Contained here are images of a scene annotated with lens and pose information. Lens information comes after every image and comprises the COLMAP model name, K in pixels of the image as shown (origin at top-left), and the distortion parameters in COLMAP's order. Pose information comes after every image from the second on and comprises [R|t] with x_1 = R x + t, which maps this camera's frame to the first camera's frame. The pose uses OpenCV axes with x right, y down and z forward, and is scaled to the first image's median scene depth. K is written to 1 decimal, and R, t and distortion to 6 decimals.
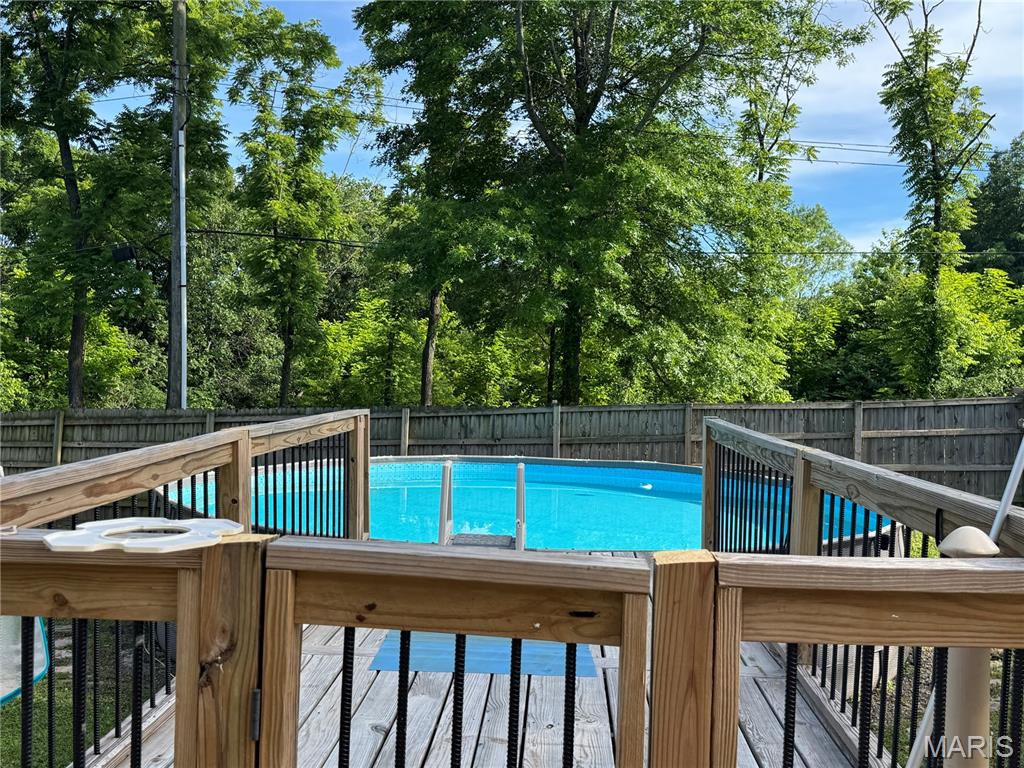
lens RADIAL K [[954.2, 0, 513.1], [0, 954.2, 386.8], [0, 0, 1]] dist [0.067049, 0.000000]
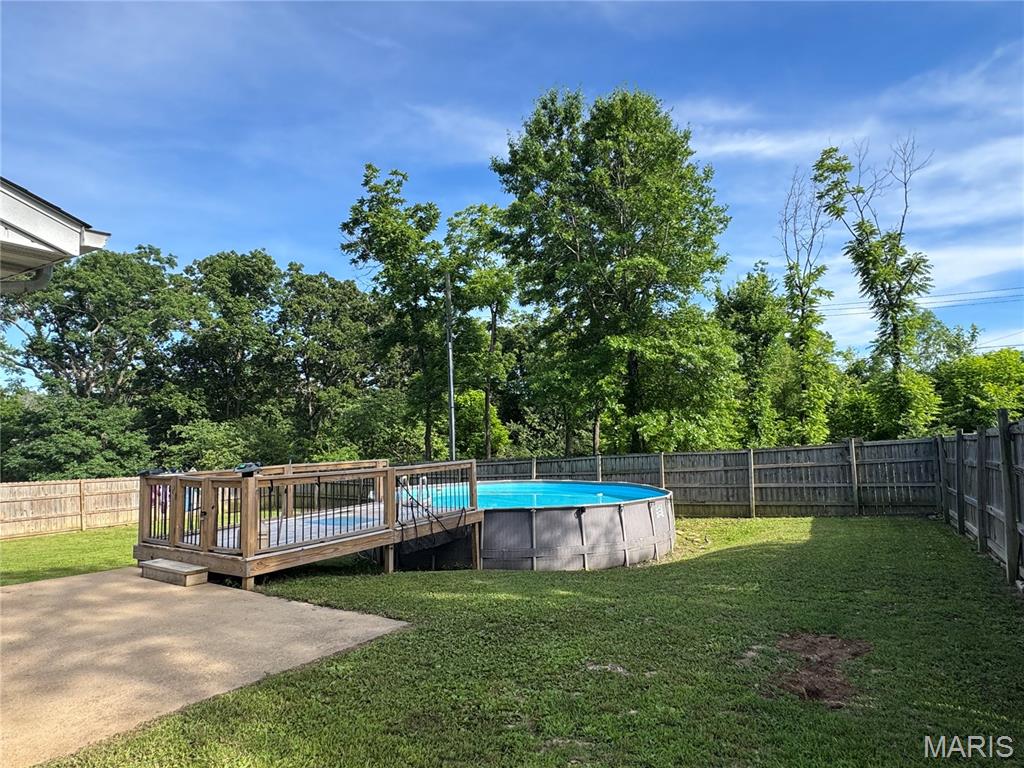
lens RADIAL K [[616.5, 0, 516.7], [0, 616.5, 385.0], [0, 0, 1]] dist [0.001669, 0.003525]
pose [[0.888259, -0.076246, -0.452970, 0.409523], [0.030851, 0.993804, -0.106783, 0.005031], [0.458305, 0.080877, 0.885108, -0.201141]]
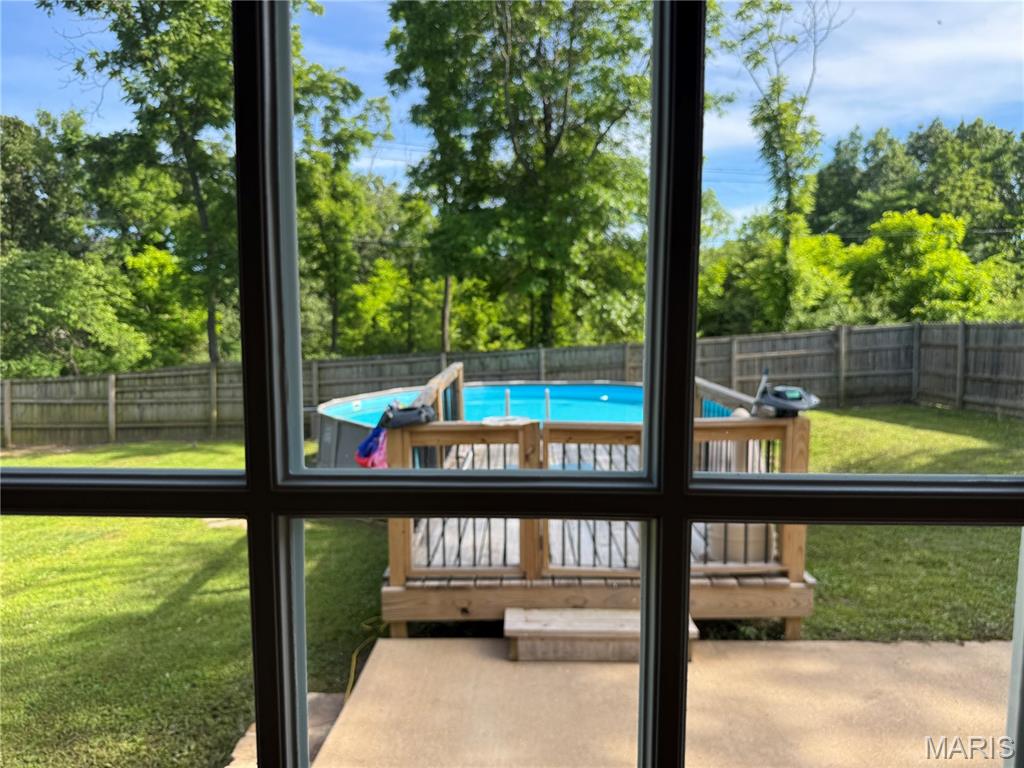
lens RADIAL K [[729.2, 0, 508.5], [0, 729.2, 381.9], [0, 0, 1]] dist [0.066189, -0.082213]
pose [[0.998642, -0.042497, 0.030122, -0.038164], [0.039968, 0.995987, 0.080074, -0.017851], [-0.033404, -0.078761, 0.996334, -0.145514]]
